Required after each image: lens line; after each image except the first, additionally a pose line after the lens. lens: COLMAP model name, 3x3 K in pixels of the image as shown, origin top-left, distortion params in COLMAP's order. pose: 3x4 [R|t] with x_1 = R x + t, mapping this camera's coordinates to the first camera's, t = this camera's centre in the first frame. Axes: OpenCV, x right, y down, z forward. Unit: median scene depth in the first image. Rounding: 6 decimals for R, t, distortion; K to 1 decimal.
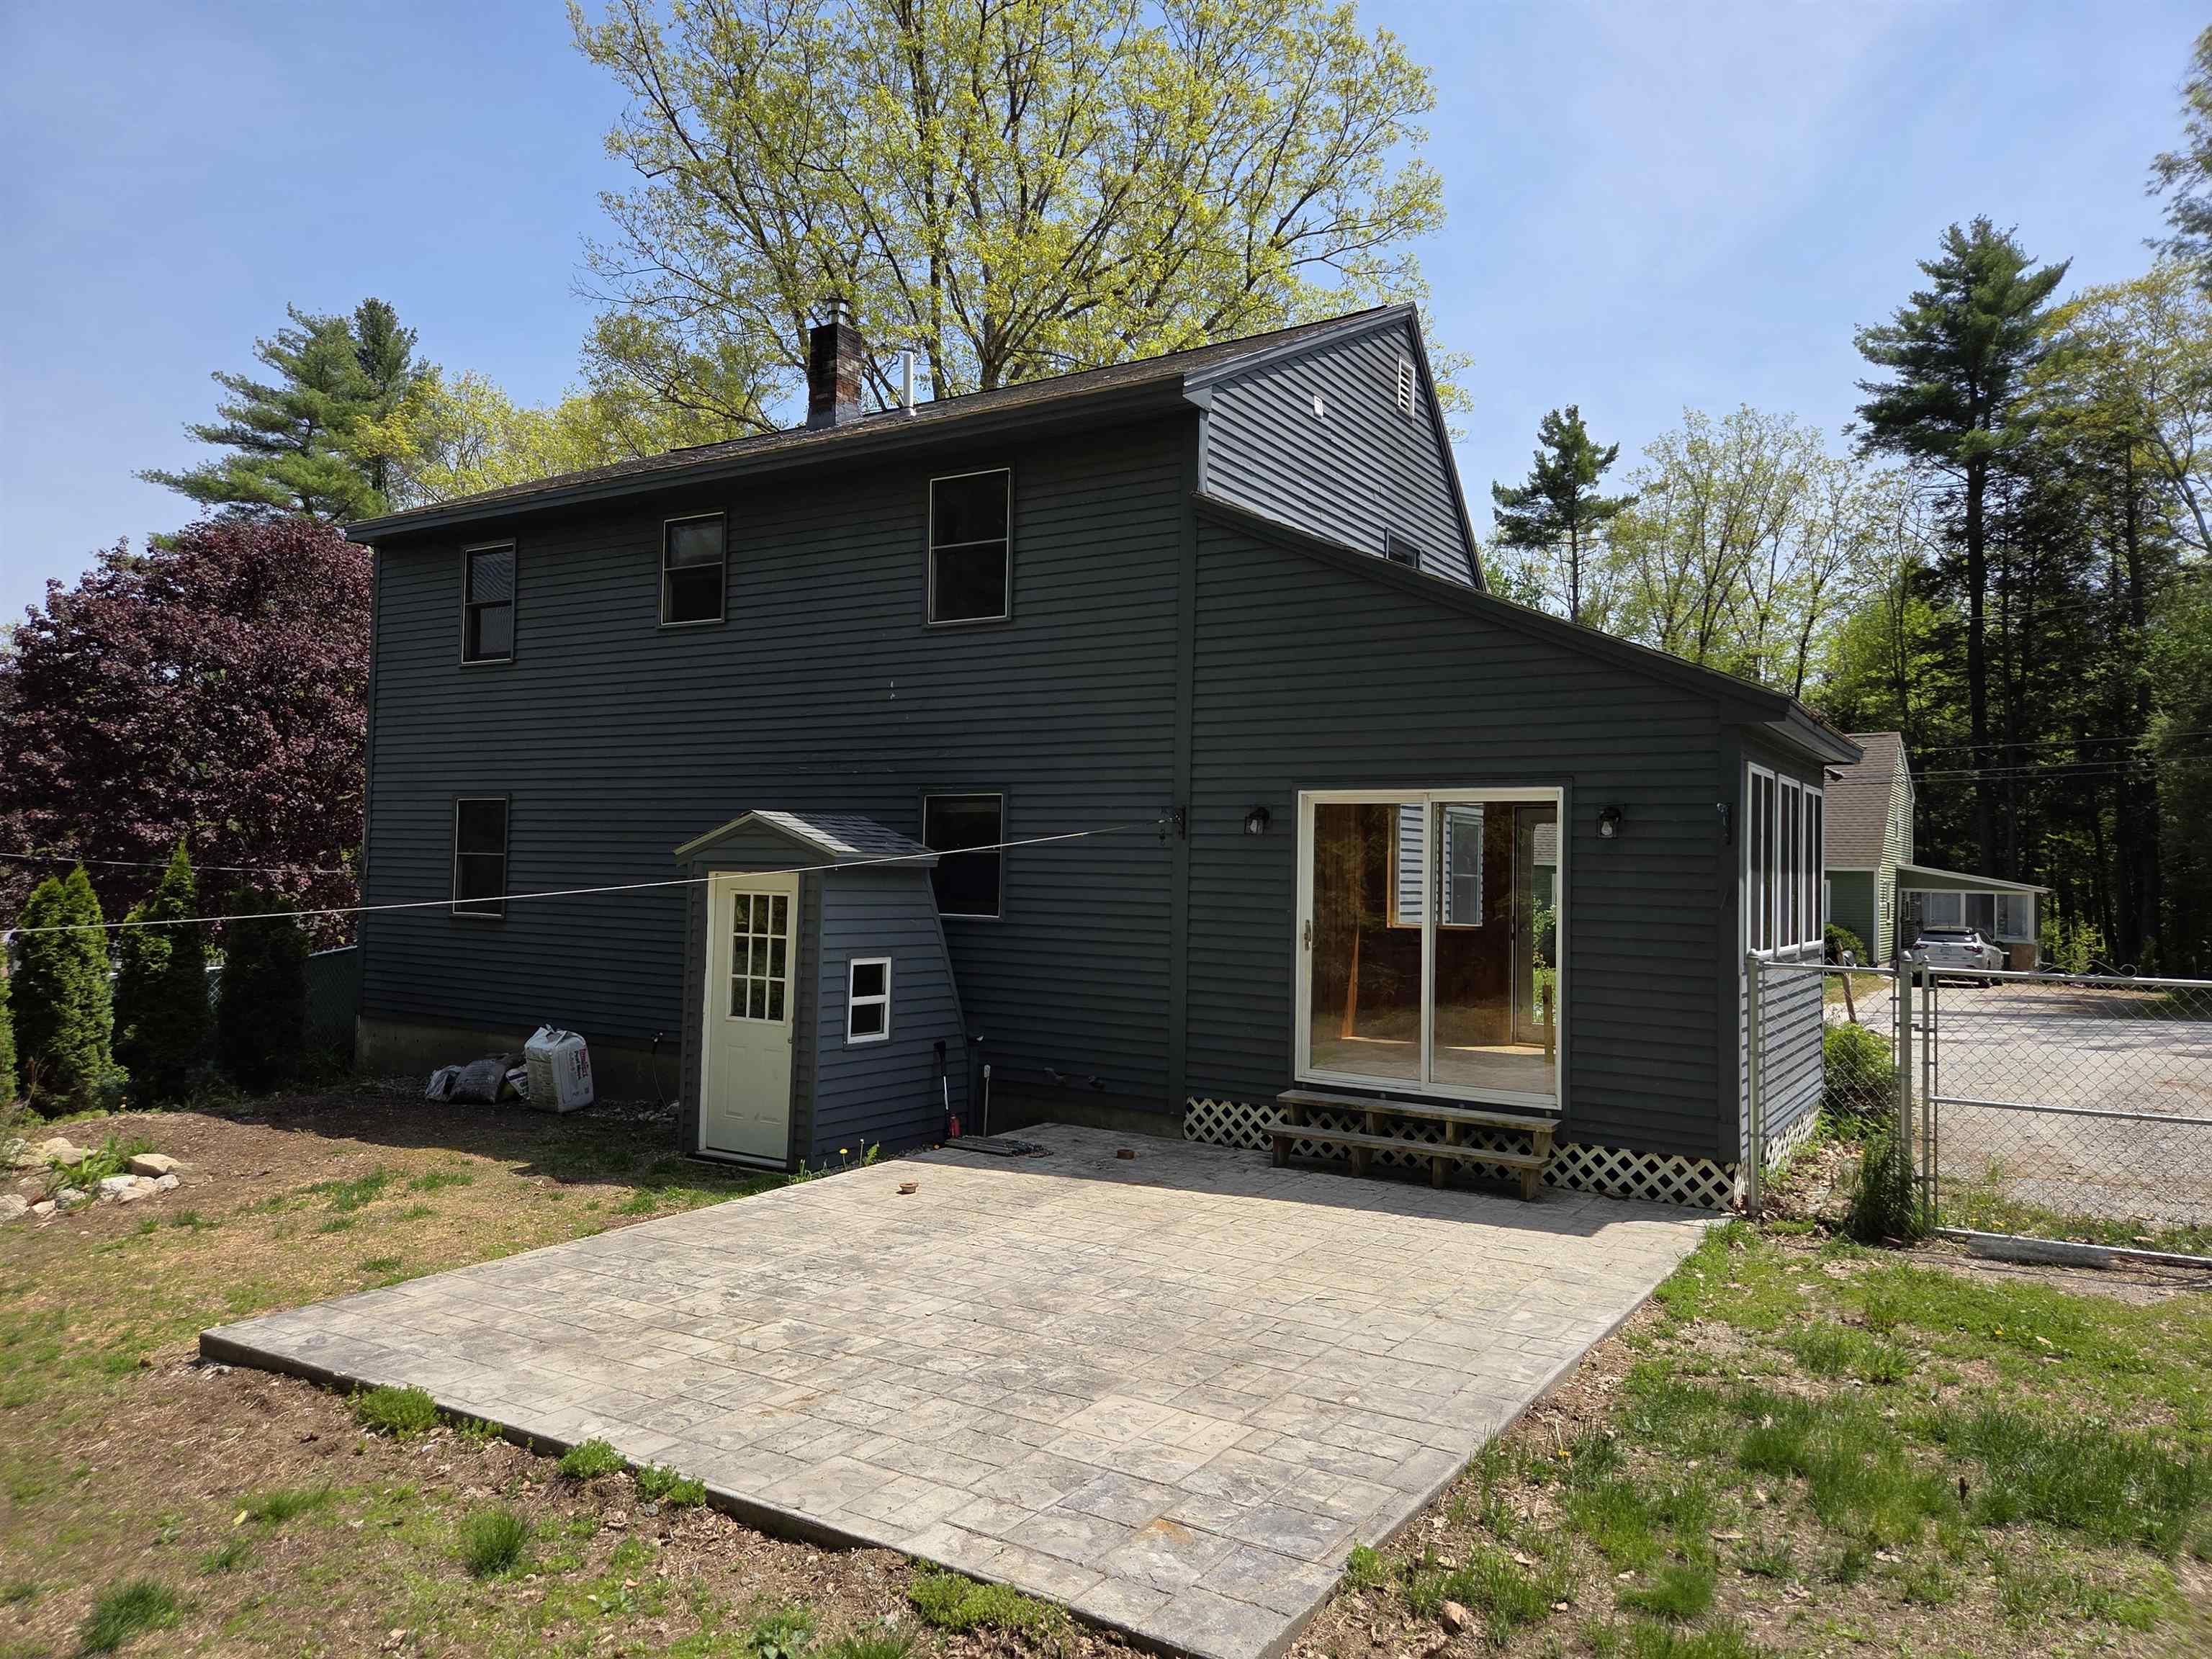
lens RADIAL K [[1481.6, 0, 1107.9], [0, 1481.6, 832.0], [0, 0, 1]] dist [0.050650, -0.021913]
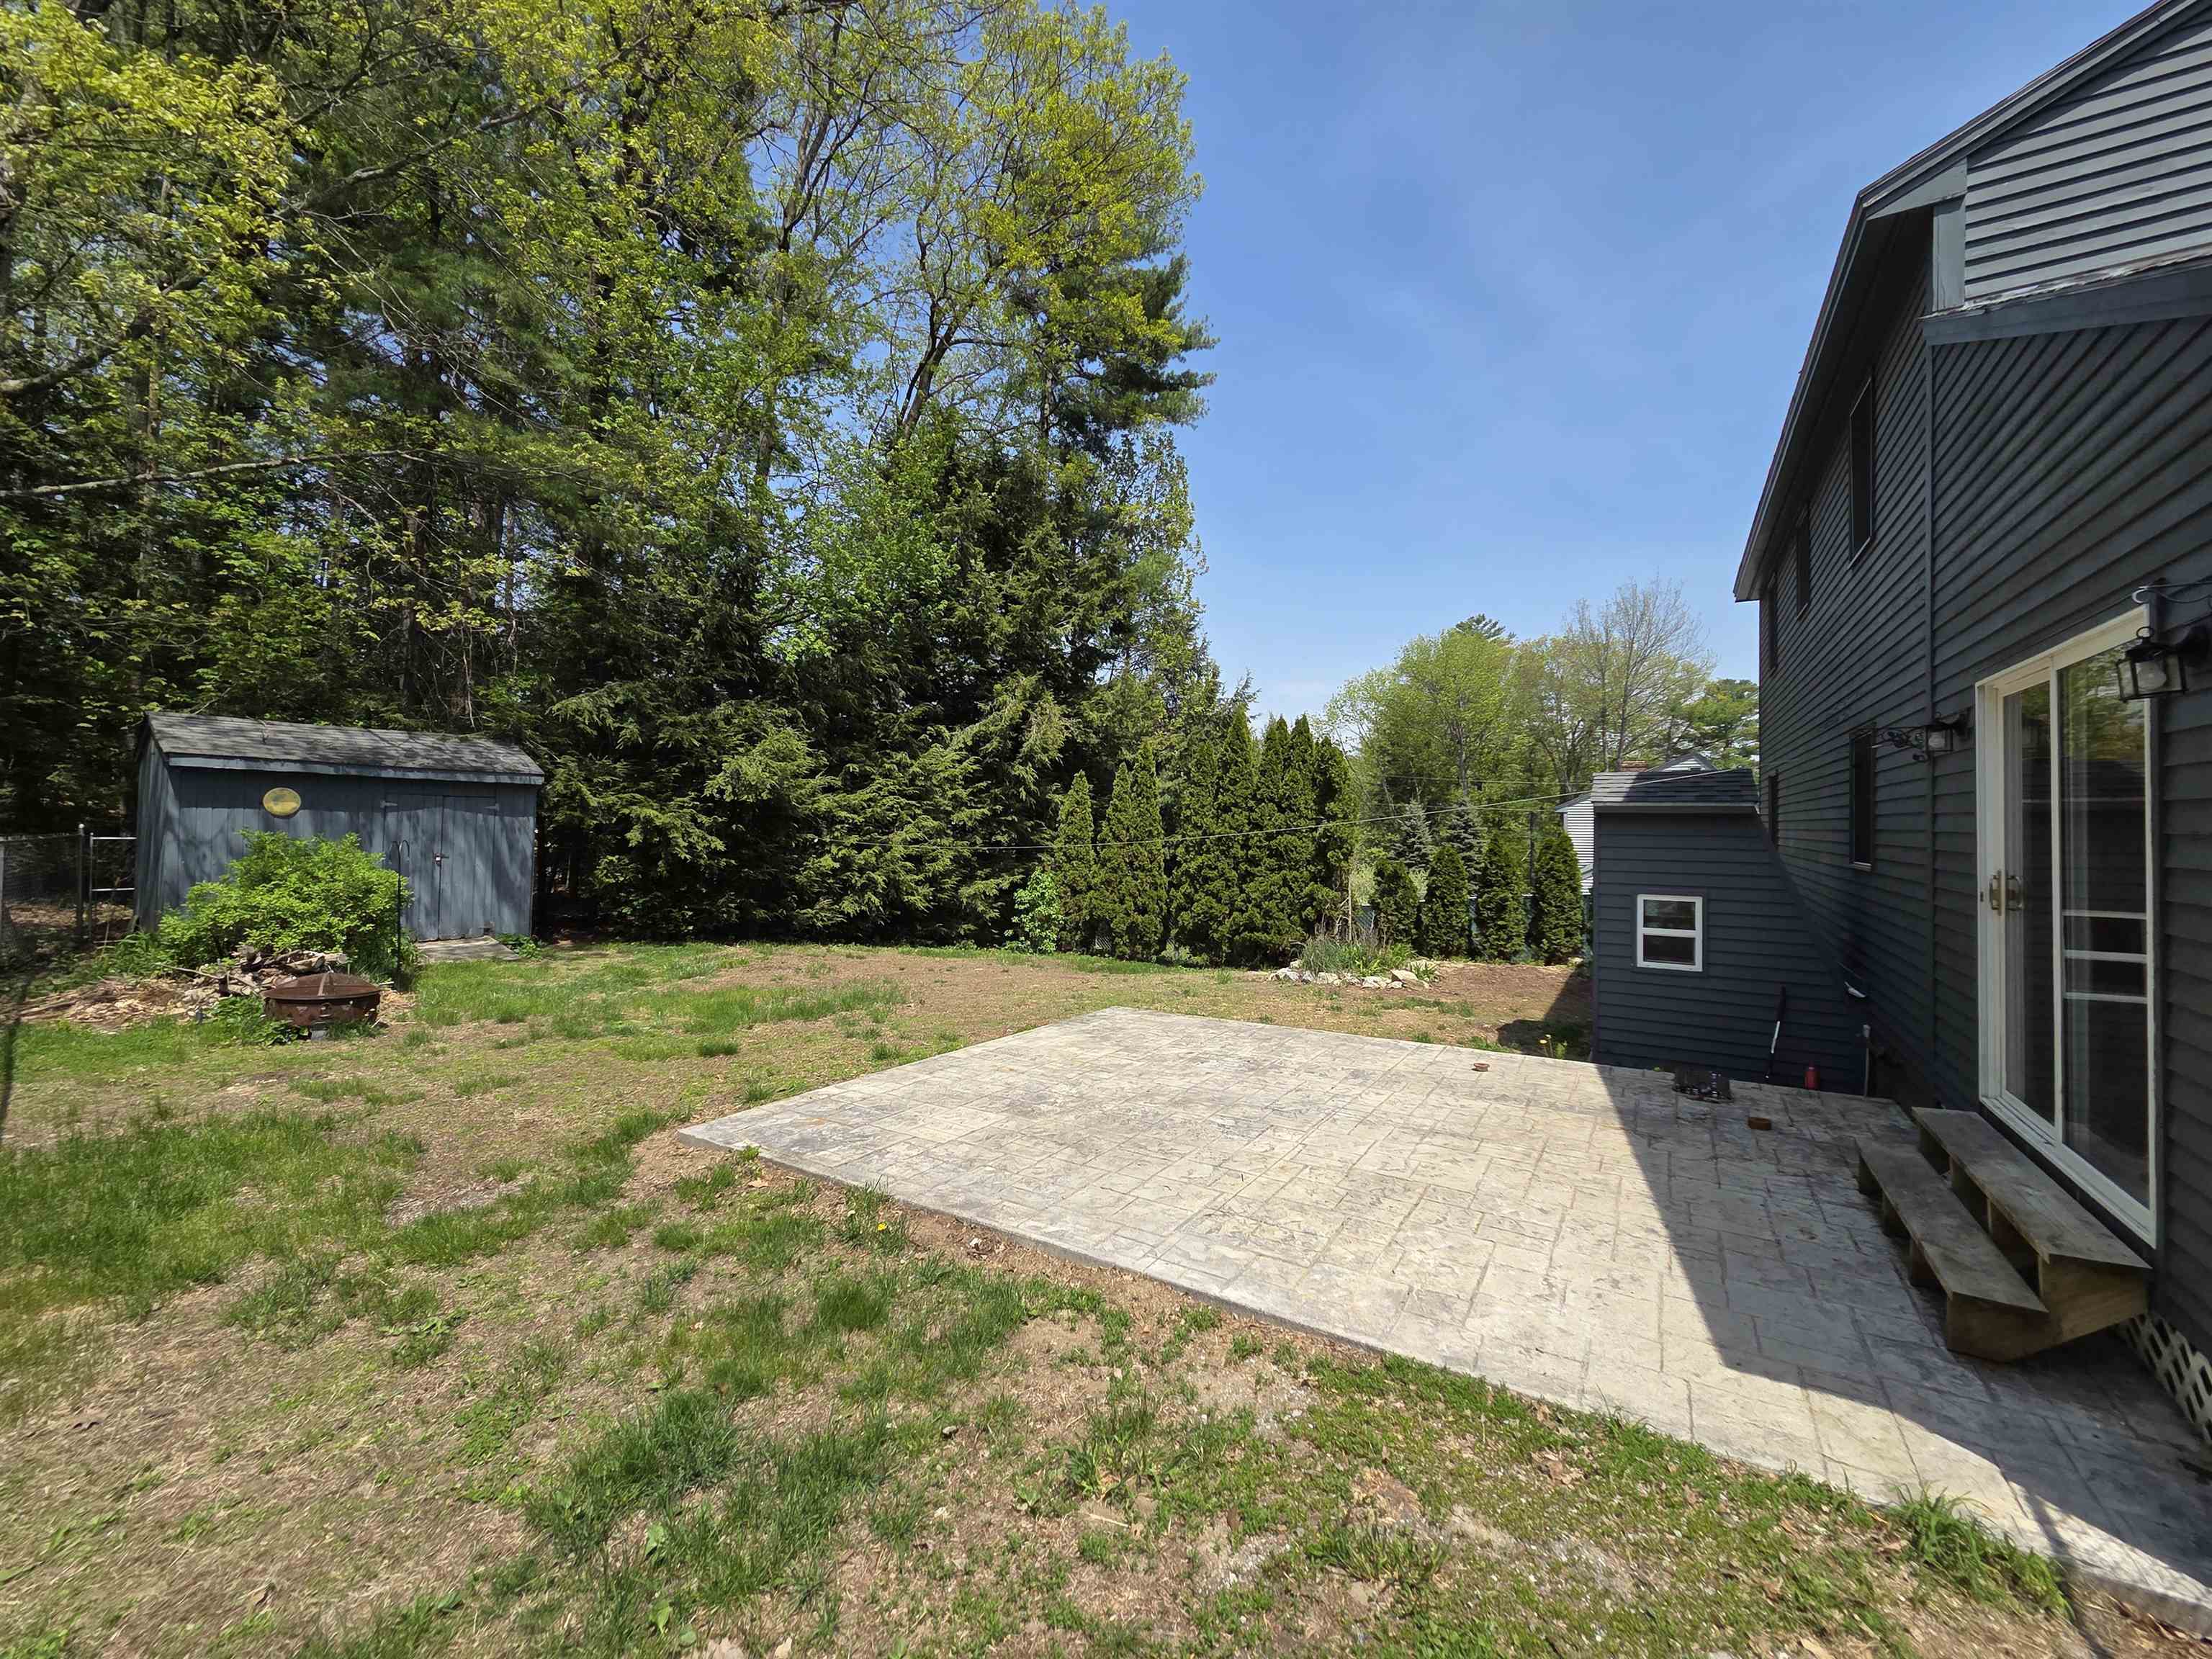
lens RADIAL K [[904.9, 0, 1100.6], [0, 904.9, 823.1], [0, 0, 1]] dist [0.004023, 0.000209]
pose [[0.012215, -0.028384, -0.999522, 0.758099], [0.021008, 0.999384, -0.028124, 0.058373], [0.999705, -0.020654, 0.012804, 0.809603]]
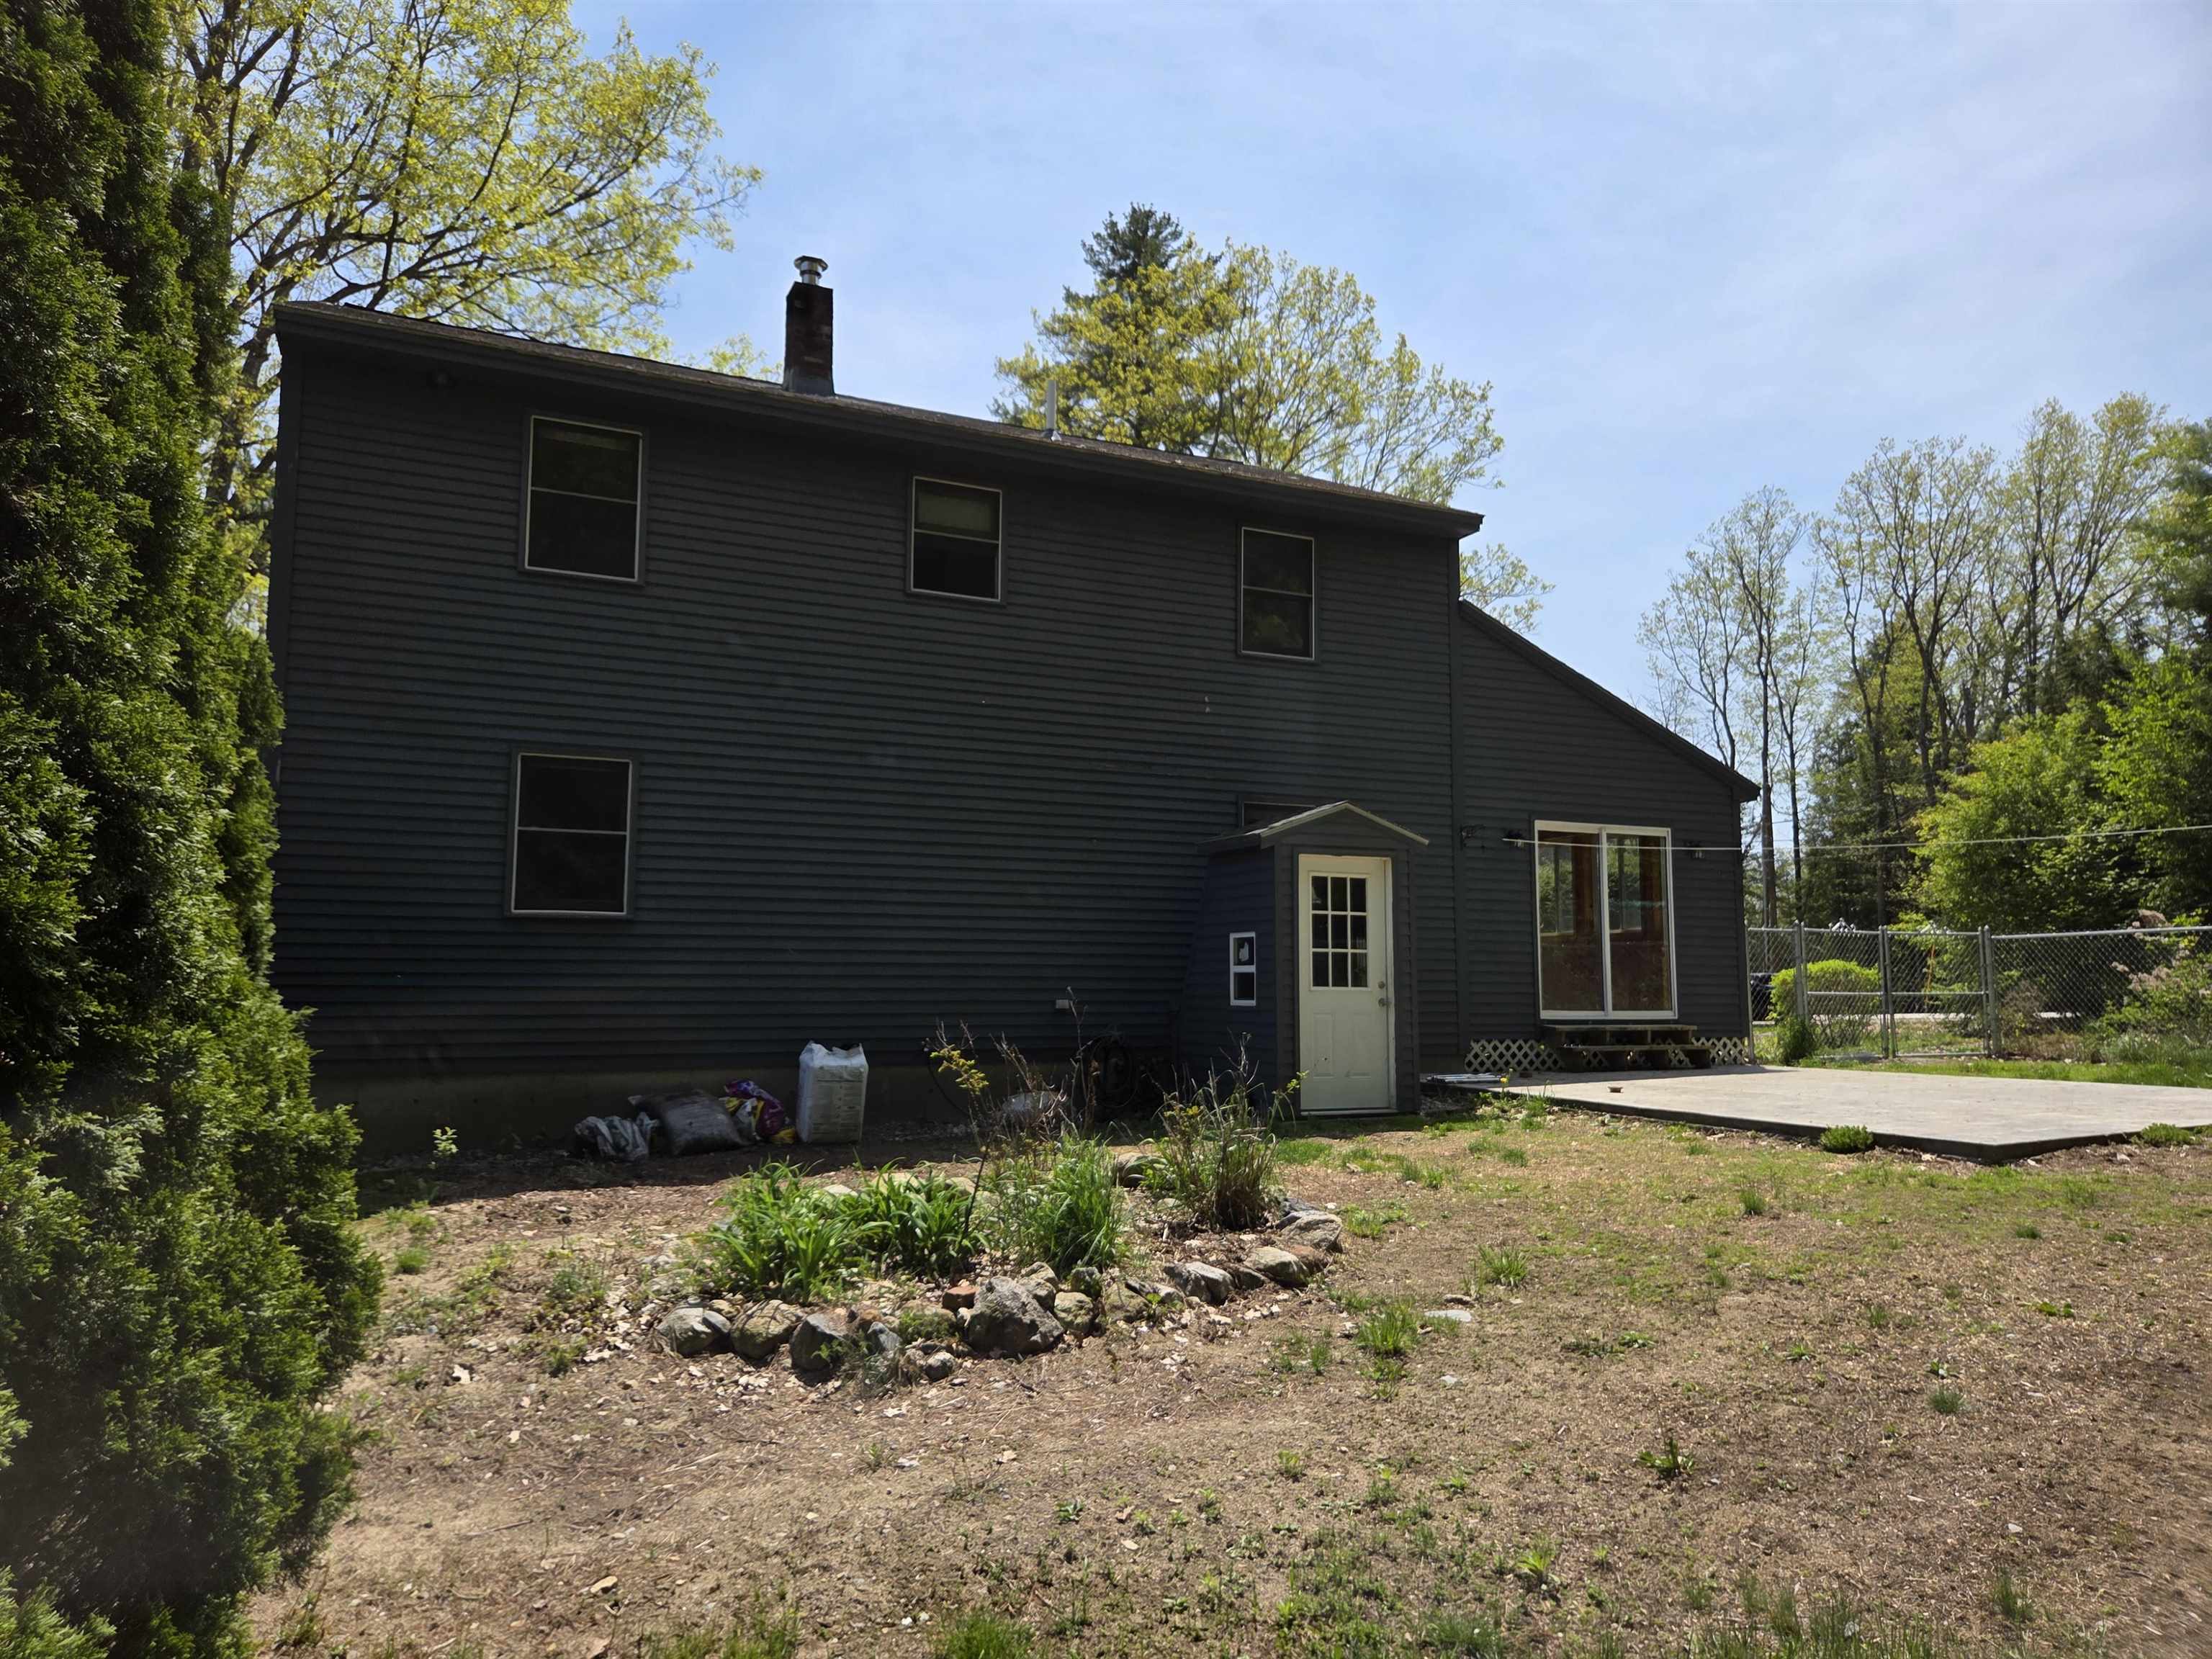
lens RADIAL K [[1481.6, 0, 1111.5], [0, 1481.6, 829.9], [0, 0, 1]] dist [0.050650, -0.021913]
pose [[0.549704, 0.069009, 0.832504, -1.826331], [-0.018133, 0.997333, -0.070699, 0.128816], [-0.835163, 0.023767, 0.549489, 0.755619]]
